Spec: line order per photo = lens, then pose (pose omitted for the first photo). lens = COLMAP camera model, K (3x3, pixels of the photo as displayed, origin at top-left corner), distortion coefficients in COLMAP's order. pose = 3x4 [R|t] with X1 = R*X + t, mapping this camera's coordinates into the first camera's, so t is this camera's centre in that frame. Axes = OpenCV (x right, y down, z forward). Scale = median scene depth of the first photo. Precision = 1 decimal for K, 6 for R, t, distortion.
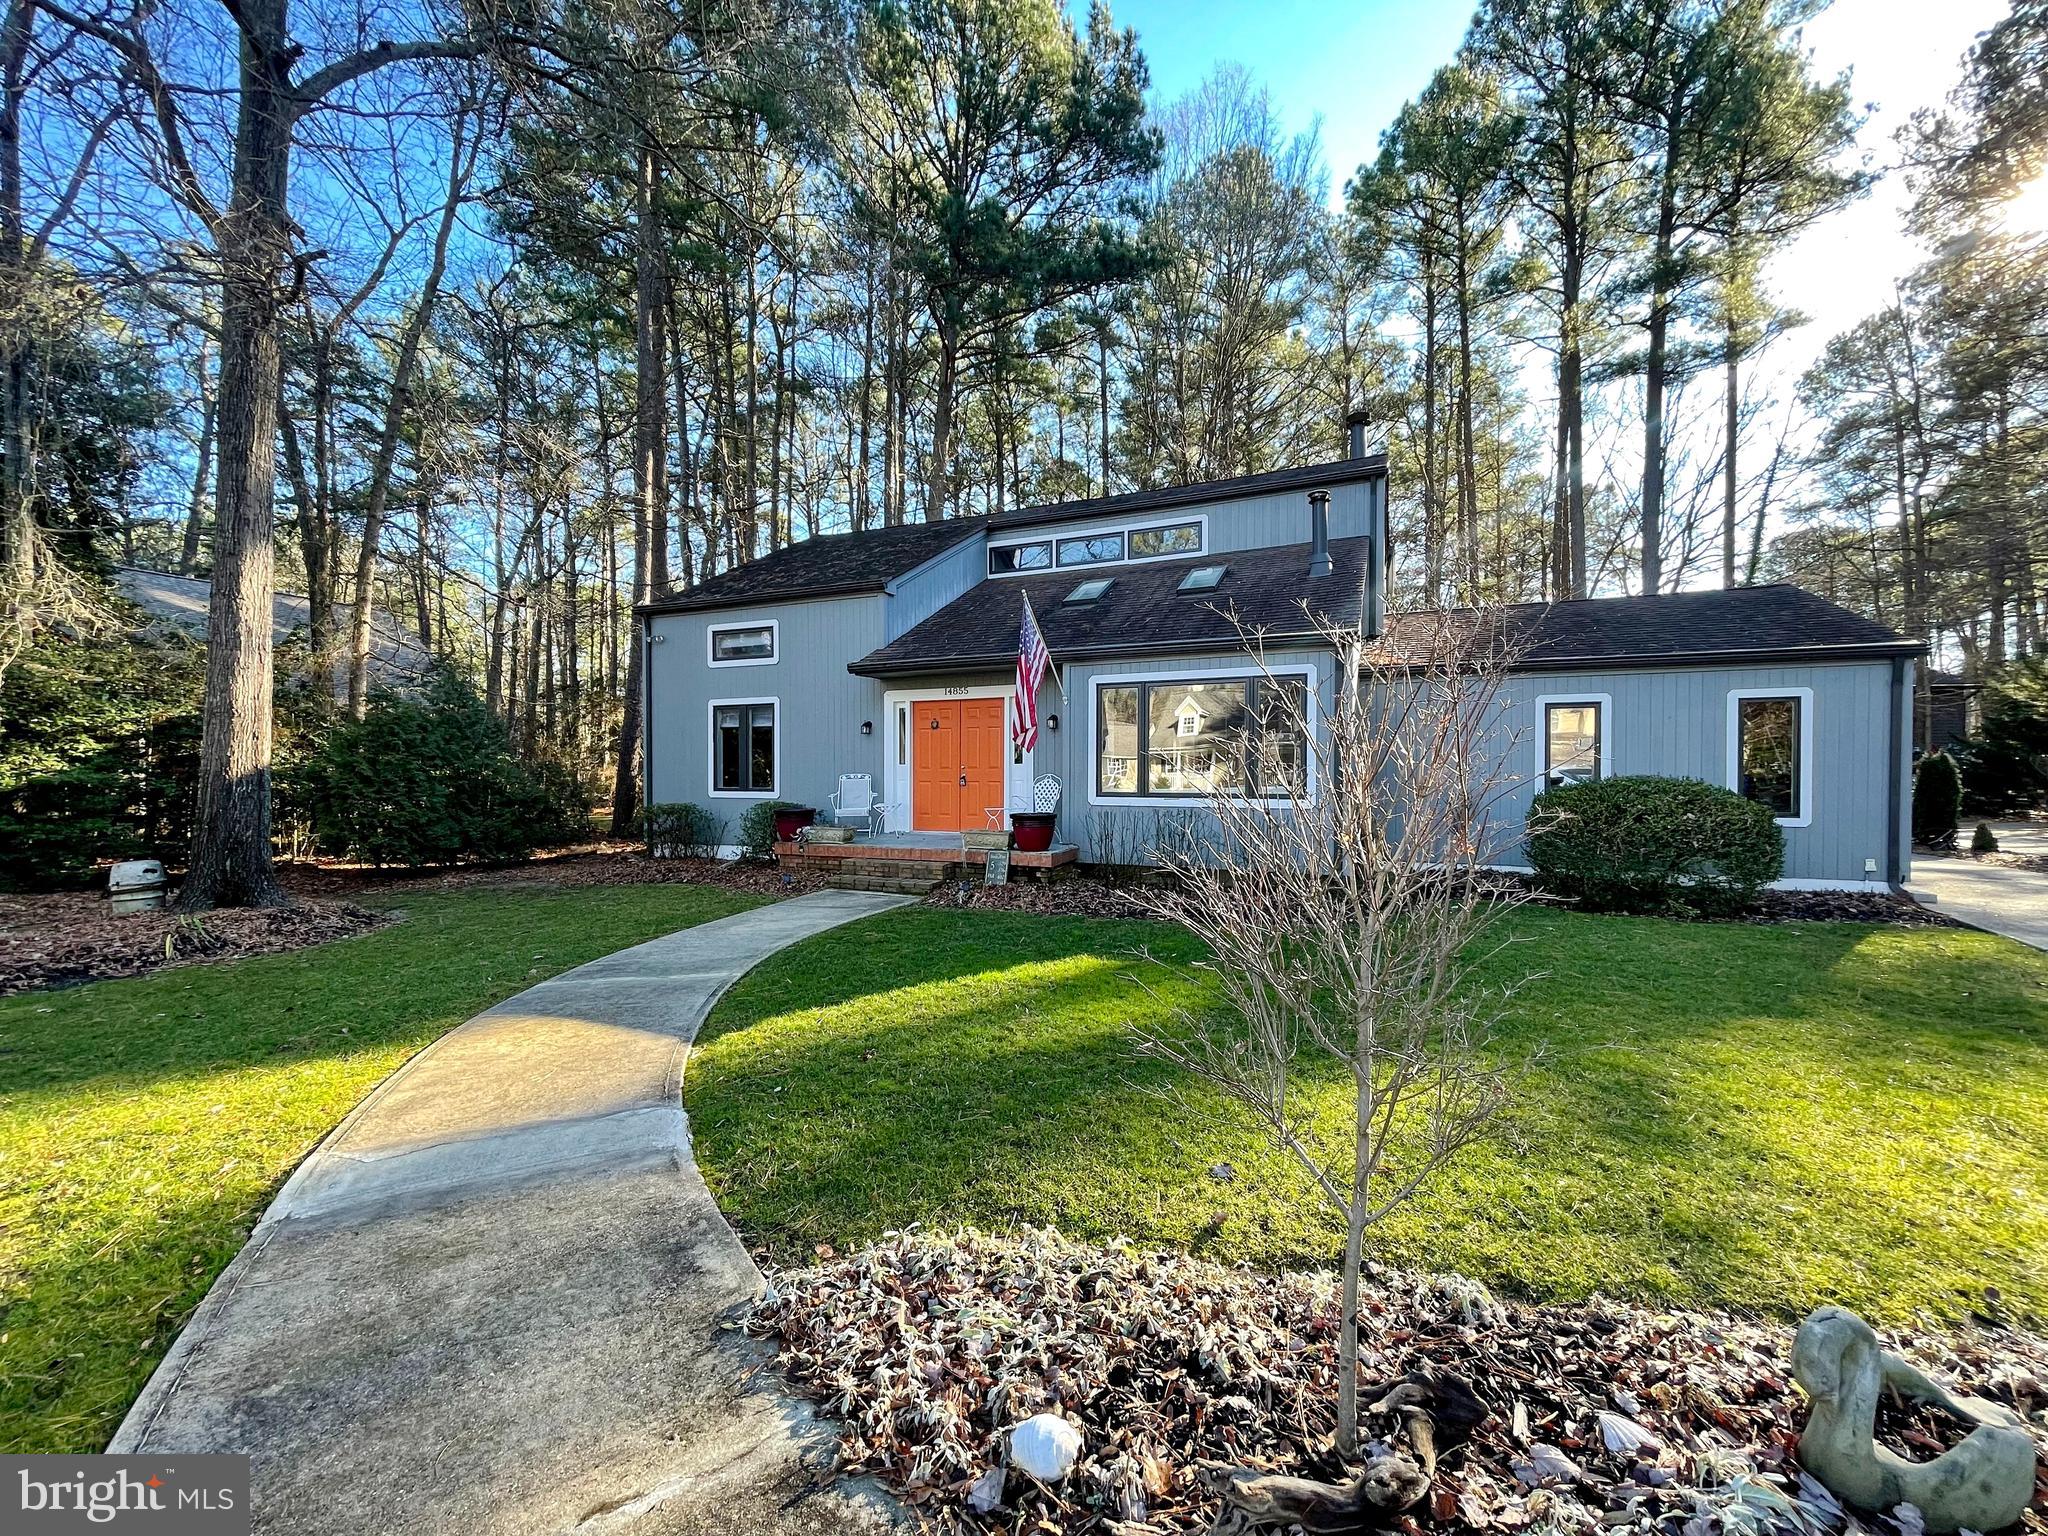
lens RADIAL K [[833.5, 0, 1019.0], [0, 833.5, 768.9], [0, 0, 1]] dist [0.015294, -0.000254]
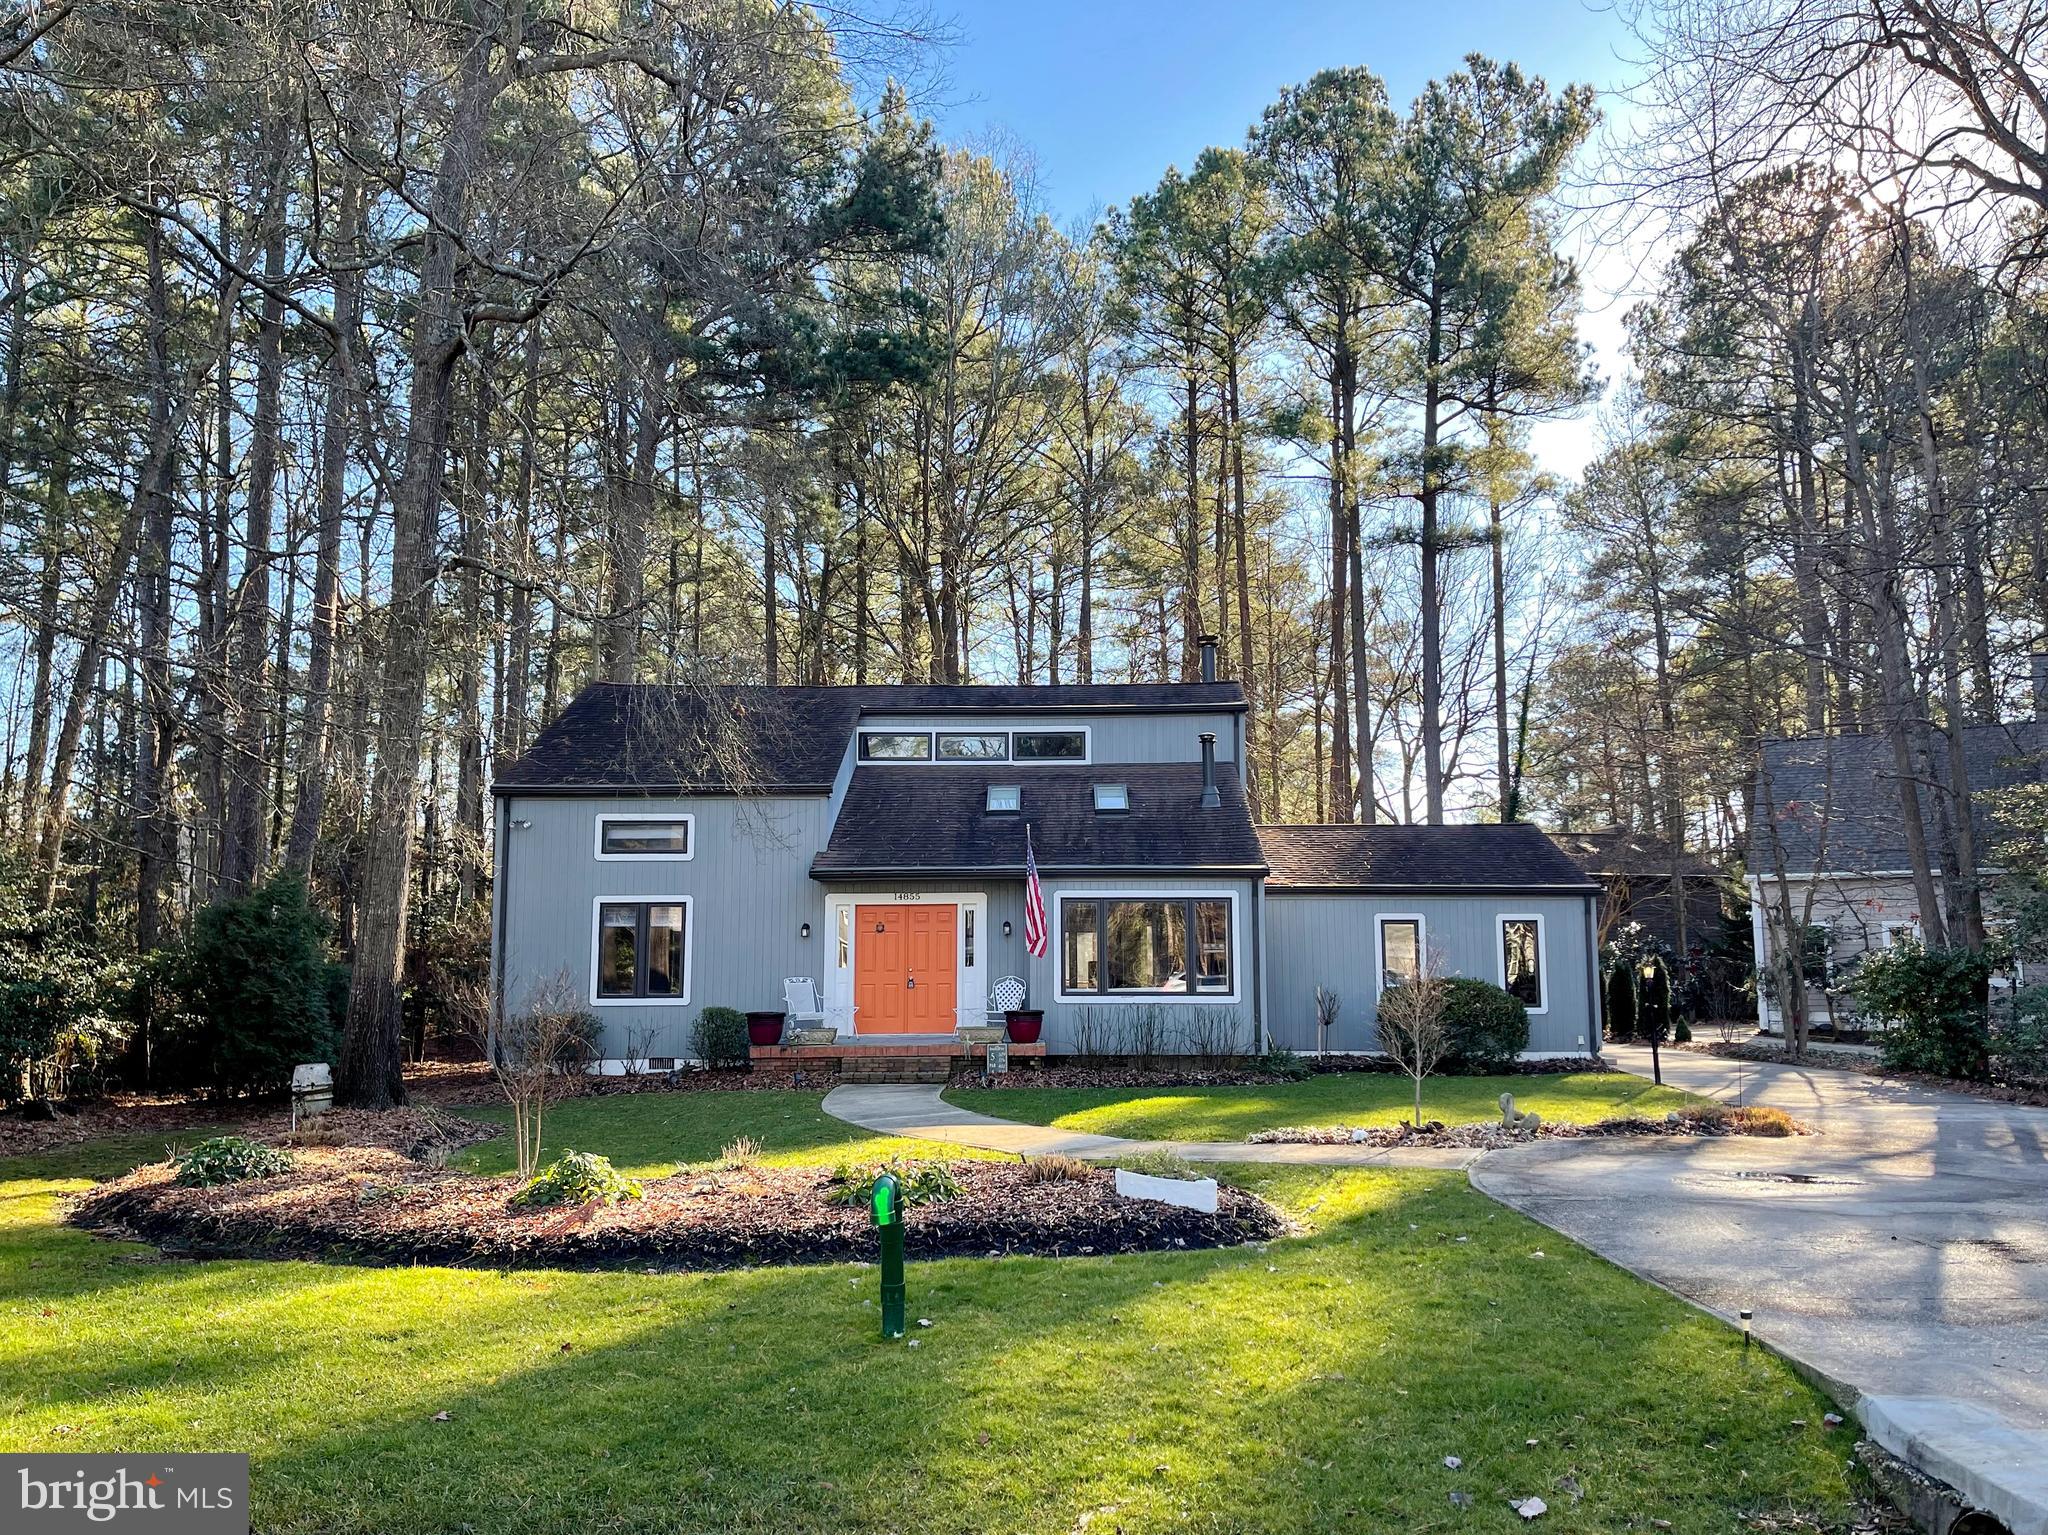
lens RADIAL K [[1550.0, 0, 1024.0], [0, 1550.0, 767.5], [0, 0, 1]] dist [0.061849, -0.000385]
pose [[0.923935, 0.046446, 0.379720, -0.590430], [0.001745, 0.992080, -0.125594, -0.008220], [-0.382546, 0.116703, 0.916536, -0.742891]]
